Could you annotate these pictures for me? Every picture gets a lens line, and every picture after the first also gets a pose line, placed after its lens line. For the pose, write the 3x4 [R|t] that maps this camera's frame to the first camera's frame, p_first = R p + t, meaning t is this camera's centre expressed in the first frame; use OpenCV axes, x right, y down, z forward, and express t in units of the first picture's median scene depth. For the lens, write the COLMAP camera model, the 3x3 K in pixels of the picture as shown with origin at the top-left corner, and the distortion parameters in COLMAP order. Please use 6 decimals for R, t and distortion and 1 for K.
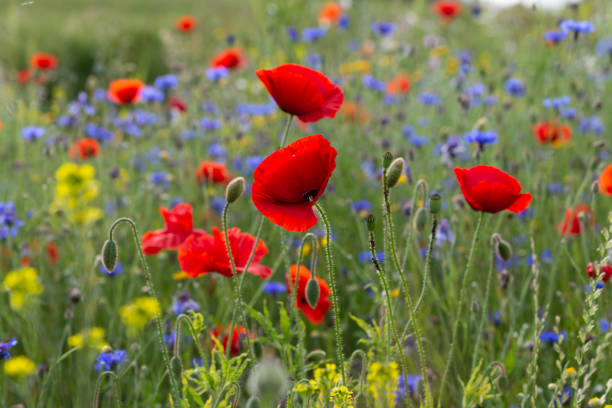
lens RADIAL K [[1149.0, 0, 303.4], [0, 1149.0, 202.5], [0, 0, 1]] dist [0.087725, 0.000000]
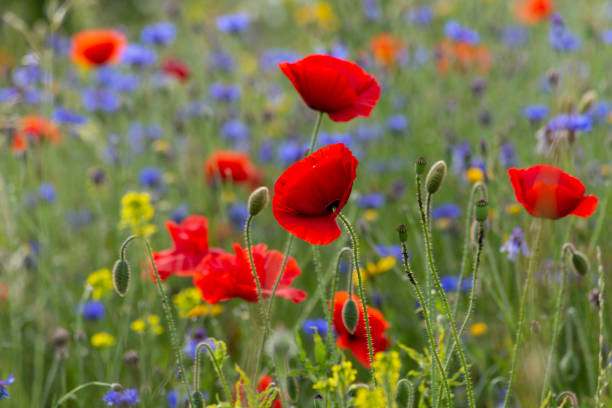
lens RADIAL K [[2066.1, 0, 306.0], [0, 2066.1, 202.1], [0, 0, 1]] dist [0.134985, 0.000000]
pose [[0.998868, -0.024597, -0.040725, 0.040632], [0.024516, 0.999696, -0.002478, -0.004658], [0.040774, 0.001477, 0.999167, -0.570571]]
